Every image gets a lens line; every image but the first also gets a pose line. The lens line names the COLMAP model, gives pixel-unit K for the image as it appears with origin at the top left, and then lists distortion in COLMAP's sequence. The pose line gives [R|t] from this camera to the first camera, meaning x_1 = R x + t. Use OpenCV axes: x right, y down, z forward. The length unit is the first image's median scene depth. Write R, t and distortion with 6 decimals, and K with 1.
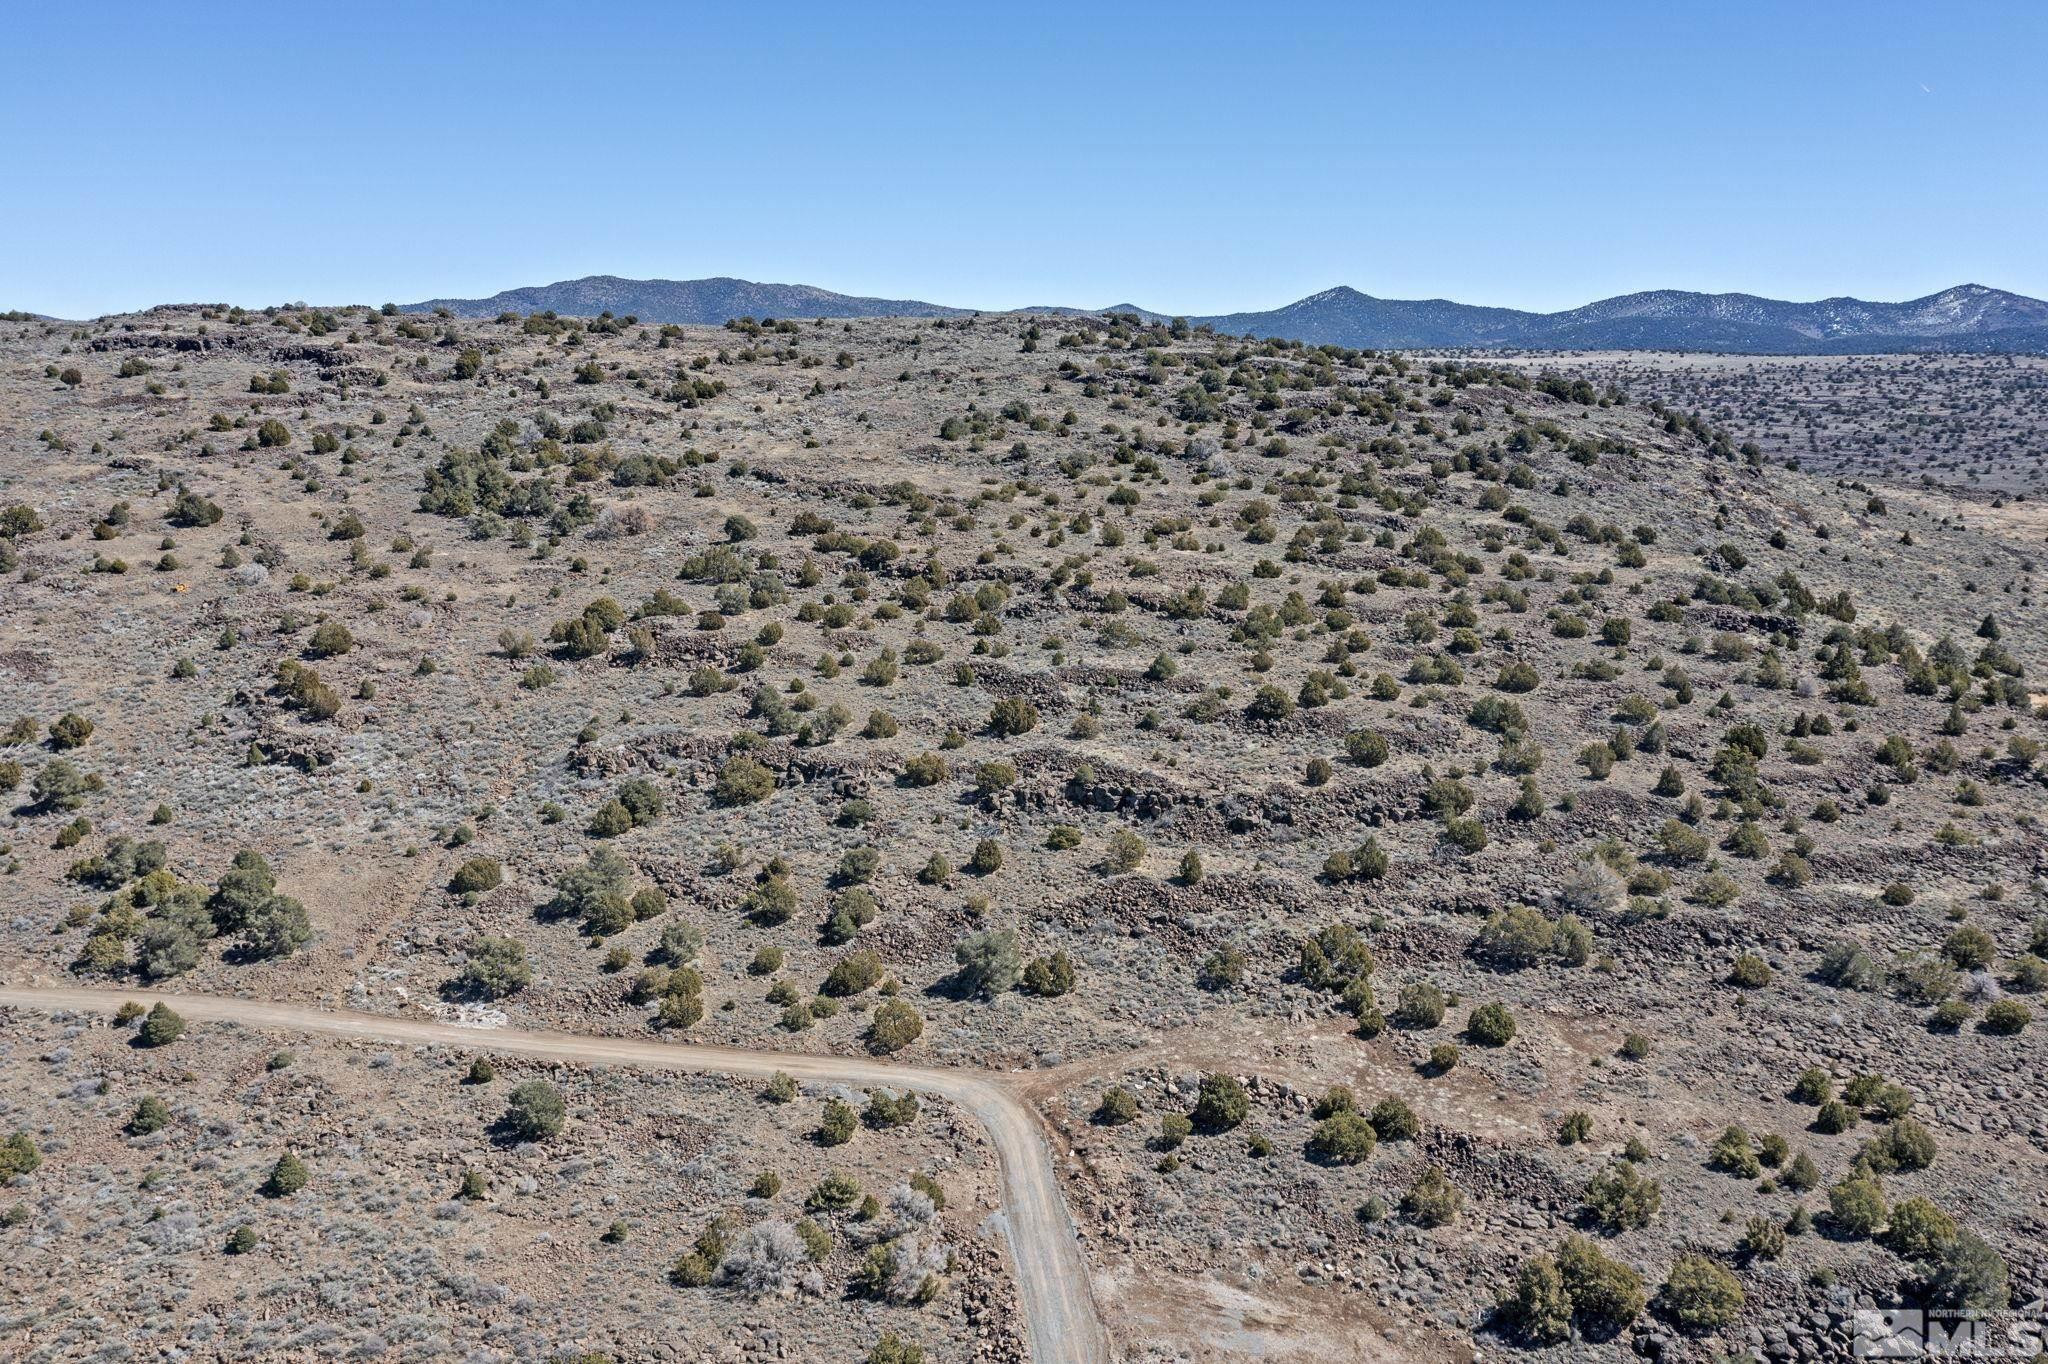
lens RADIAL K [[1617.6, 0, 1014.6], [0, 1617.6, 668.2], [0, 0, 1]] dist [-0.014389, 0.005636]
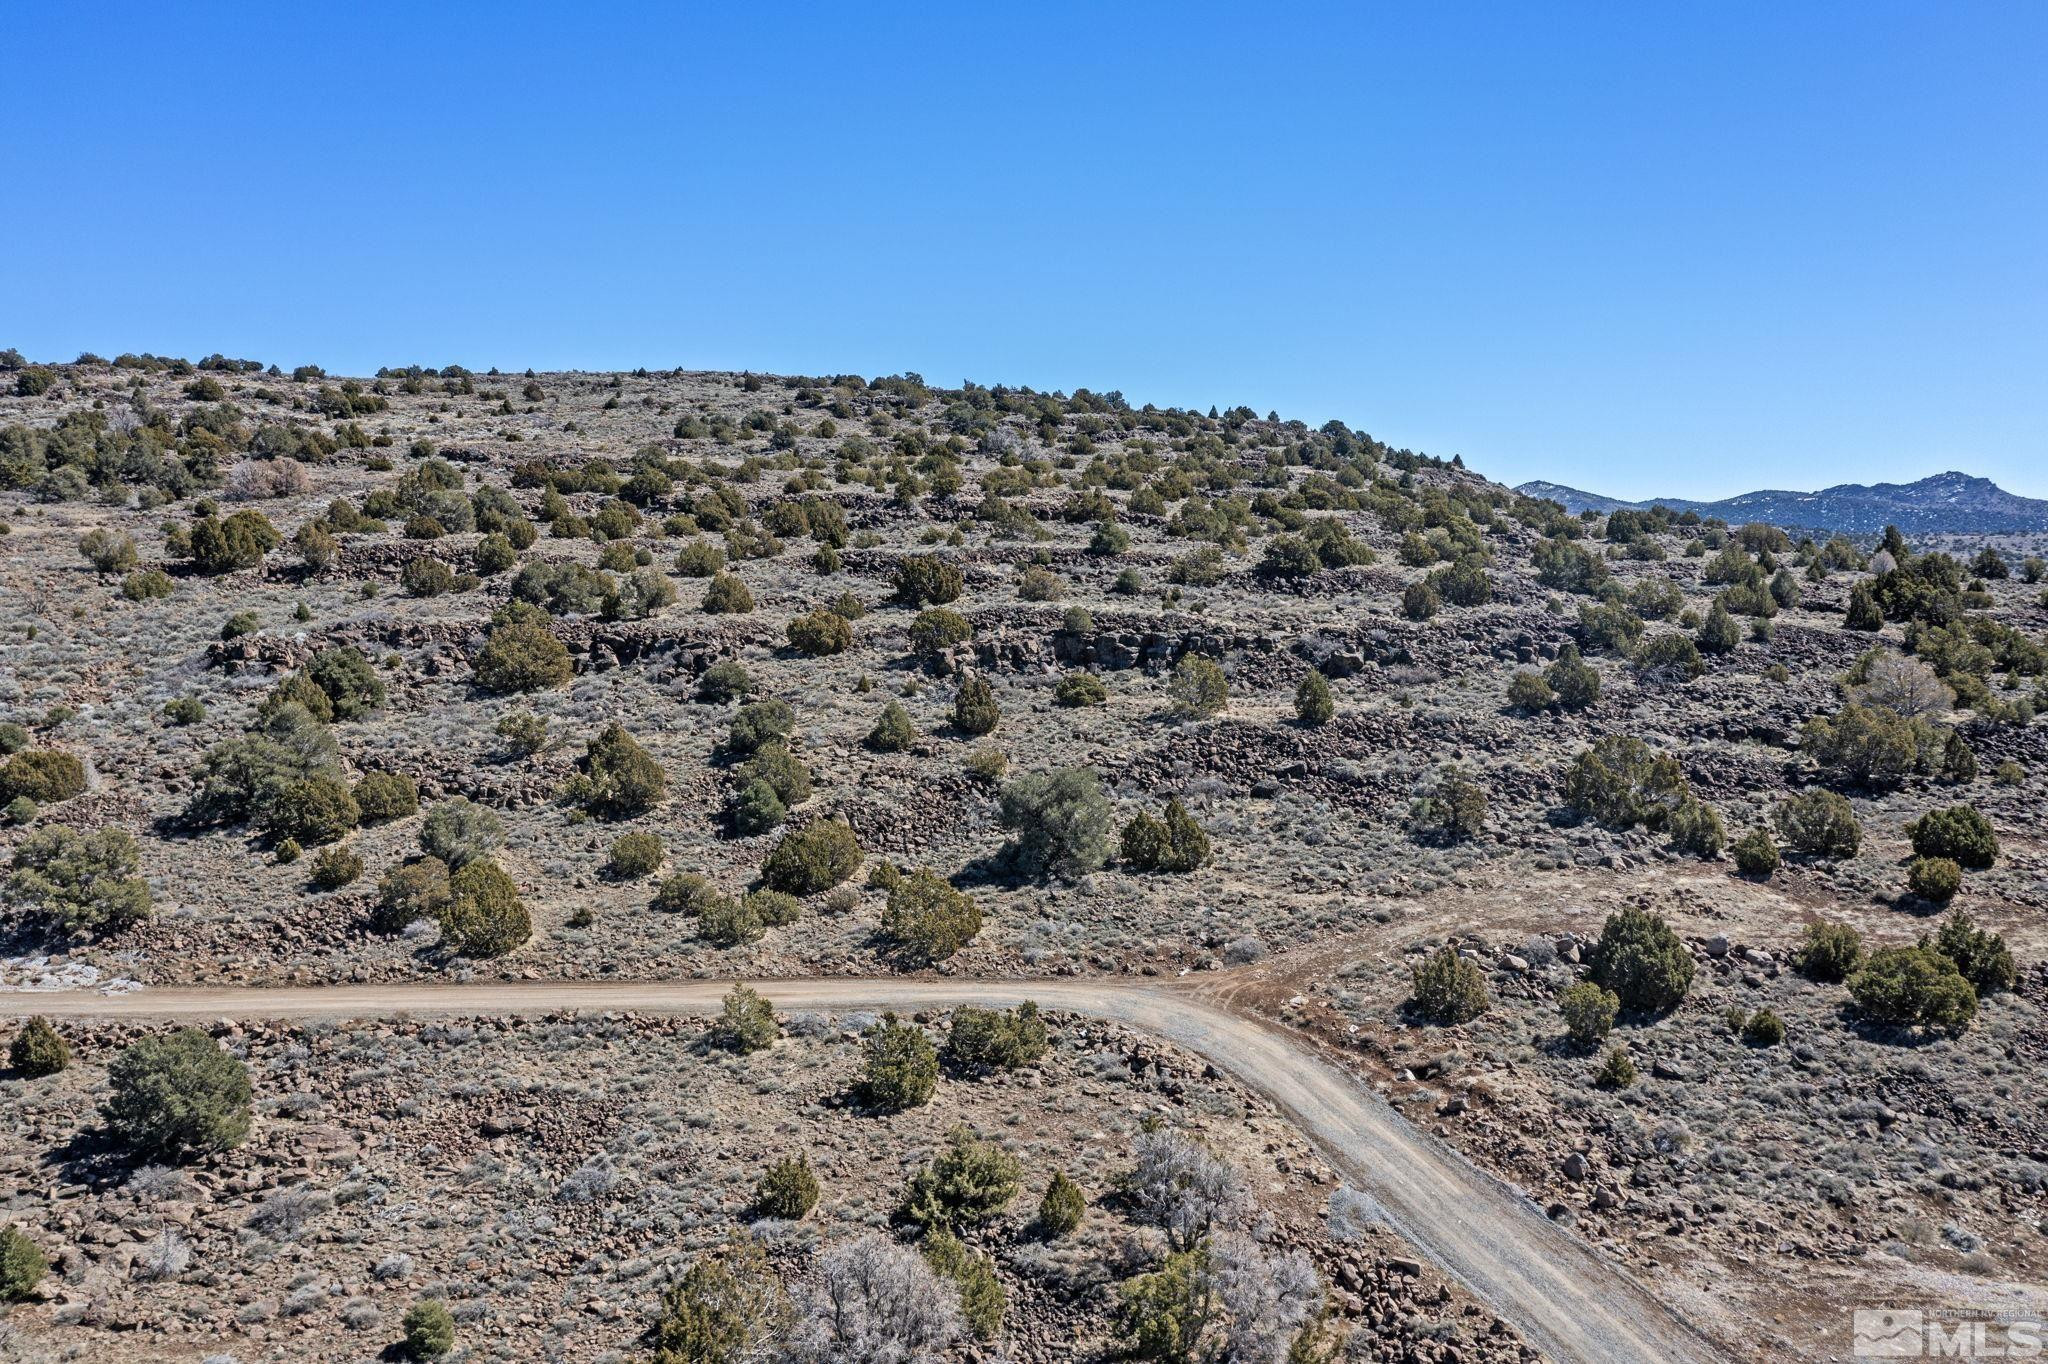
lens RADIAL K [[1617.6, 0, 1023.4], [0, 1617.6, 681.2], [0, 0, 1]] dist [-0.014389, 0.005636]
pose [[0.974051, -0.025149, 0.224928, -0.139185], [0.051415, 0.992412, -0.111694, 0.179884], [-0.220413, 0.120360, 0.967952, 0.425621]]
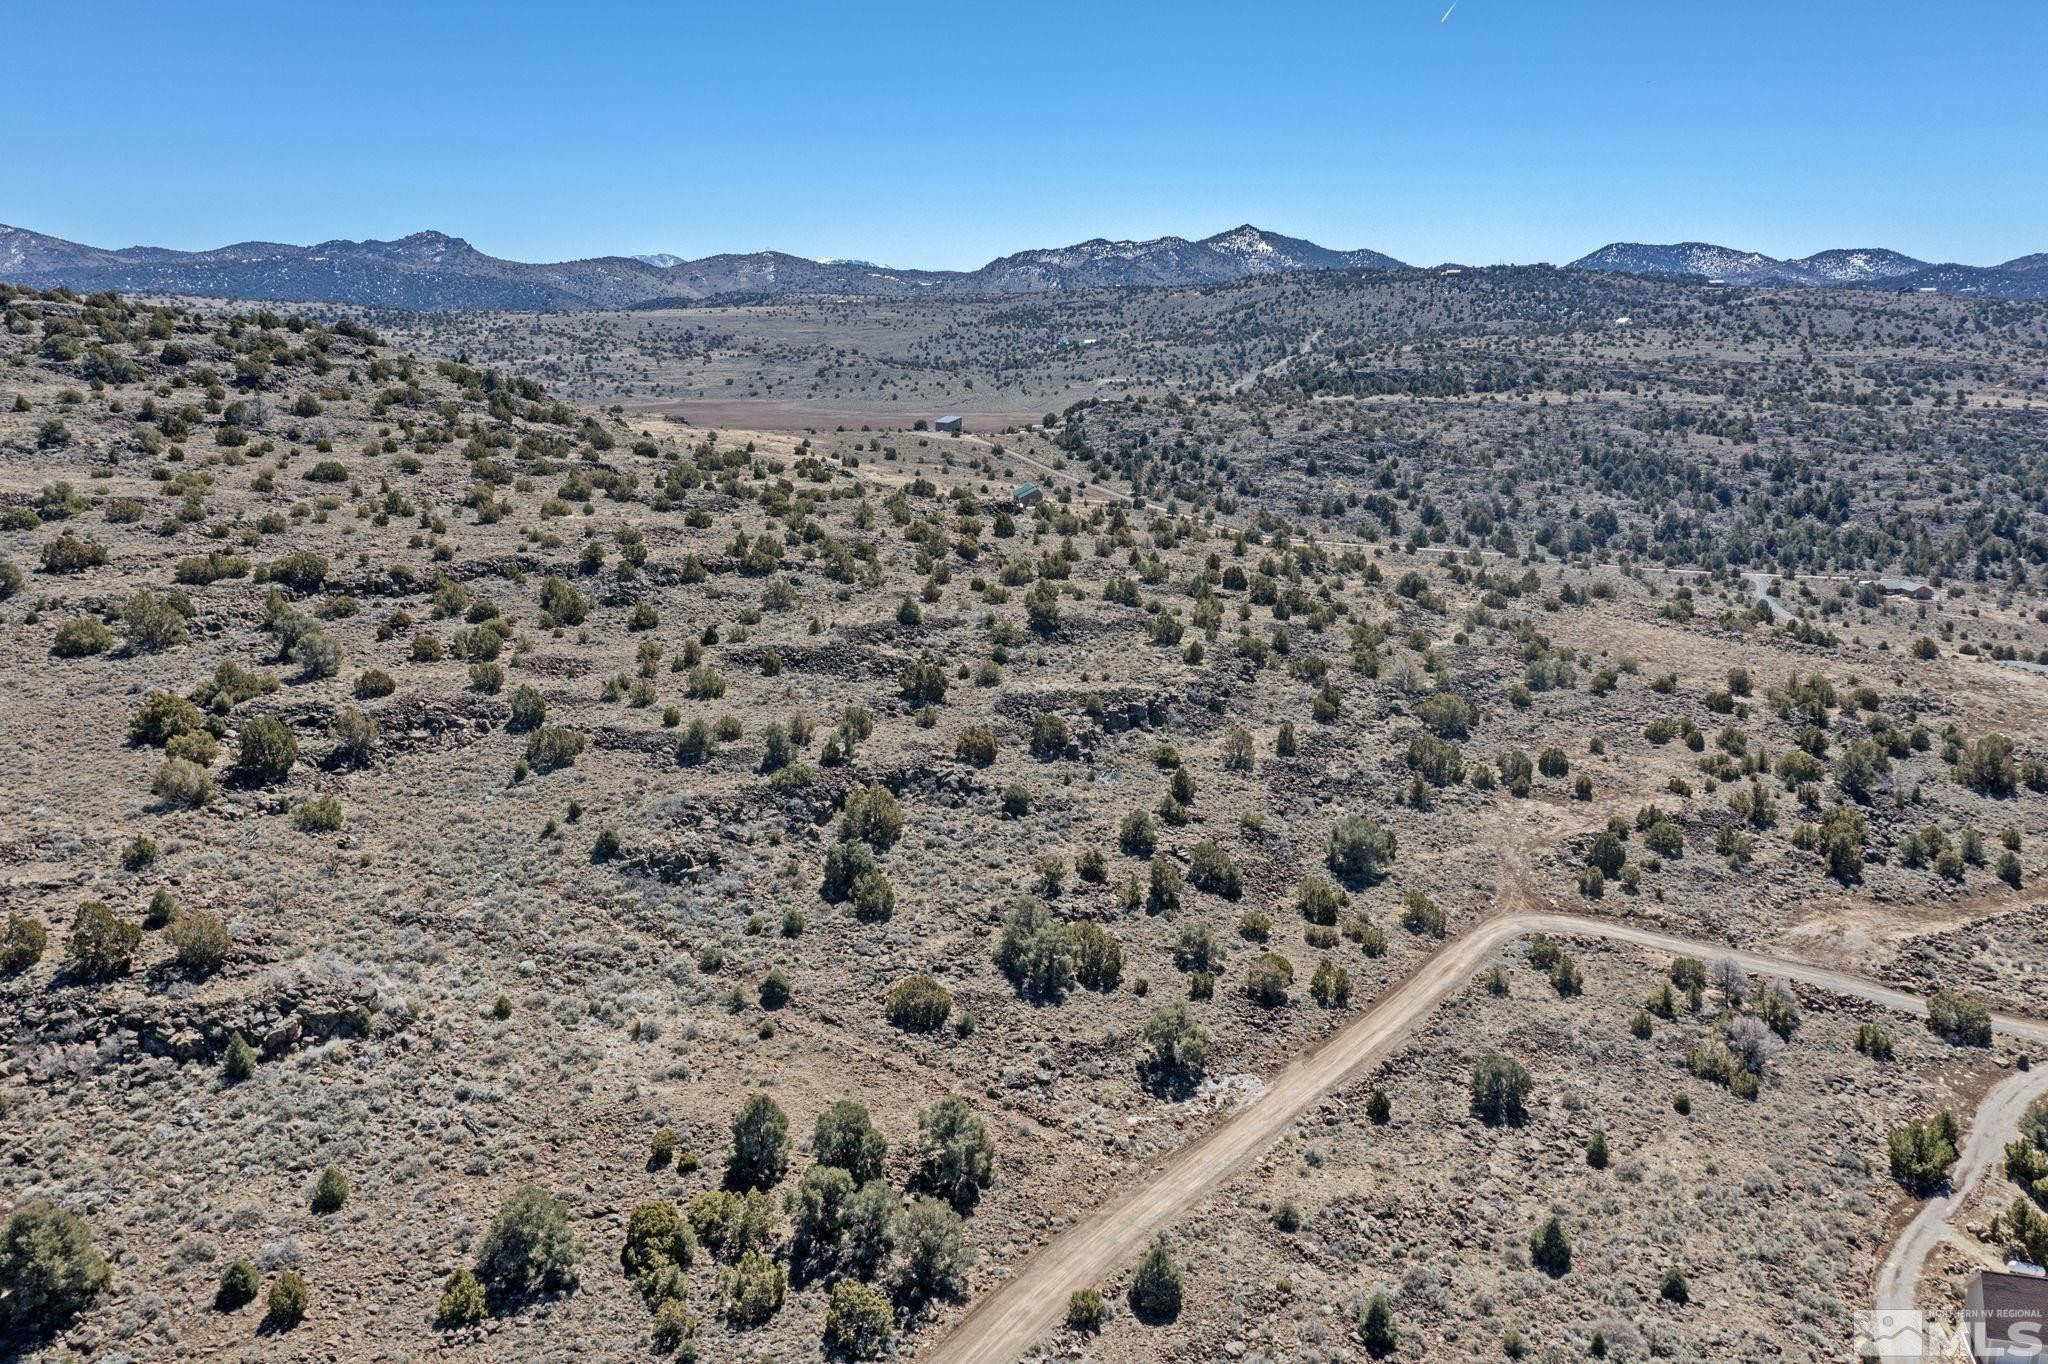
lens RADIAL K [[1617.6, 0, 1021.7], [0, 1617.6, 672.5], [0, 0, 1]] dist [-0.014389, 0.005636]
pose [[0.441599, -0.208541, 0.872640, -0.972508], [0.175025, 0.973950, 0.144181, -0.122949], [-0.879975, 0.089064, 0.466595, 0.625174]]
